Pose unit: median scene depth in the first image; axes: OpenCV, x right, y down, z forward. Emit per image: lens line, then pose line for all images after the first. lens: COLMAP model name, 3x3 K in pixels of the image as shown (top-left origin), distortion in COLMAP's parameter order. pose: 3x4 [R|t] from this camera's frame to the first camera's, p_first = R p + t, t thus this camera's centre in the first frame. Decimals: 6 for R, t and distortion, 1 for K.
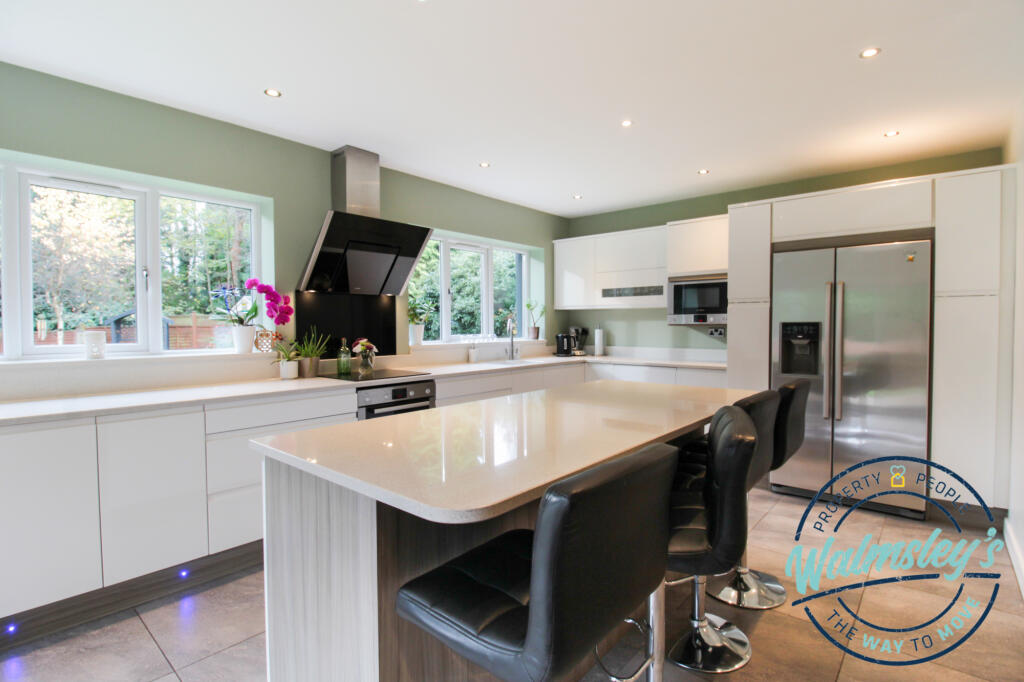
lens RADIAL K [[488.4, 0, 511.8], [0, 488.4, 323.6], [0, 0, 1]] dist [0.030598, -0.016223]
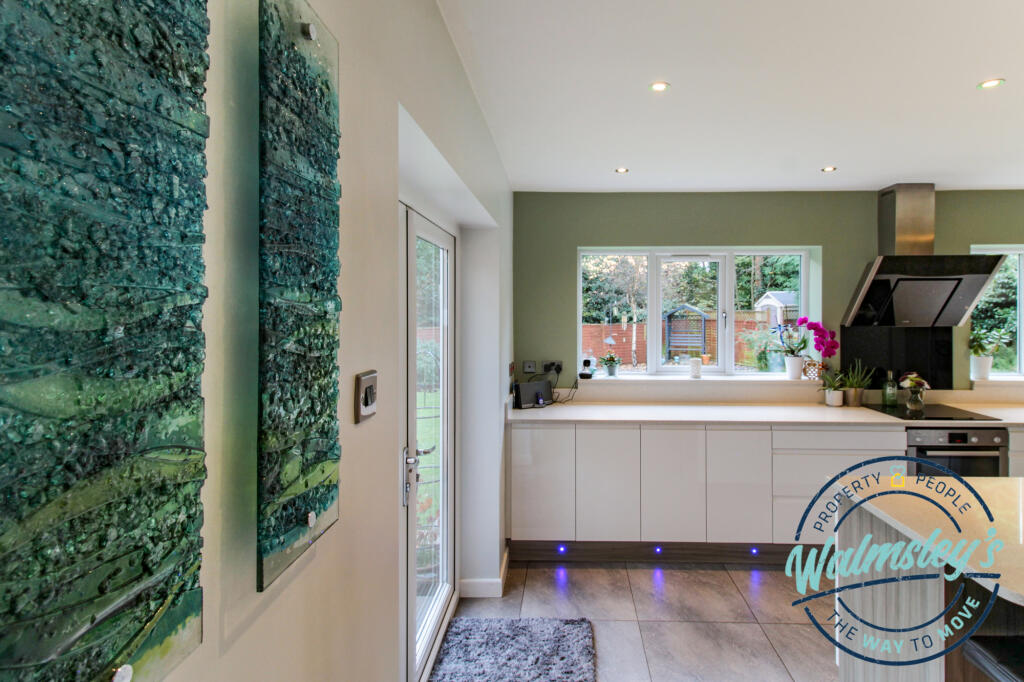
lens RADIAL K [[529.1, 0, 560.6], [0, 529.1, 316.4], [0, 0, 1]] dist [0.035269, -0.021736]
pose [[0.655547, 0.011196, -0.755071, 0.041783], [0.001869, 0.999863, 0.016449, -0.107464], [0.755152, -0.012194, 0.655437, -0.235224]]
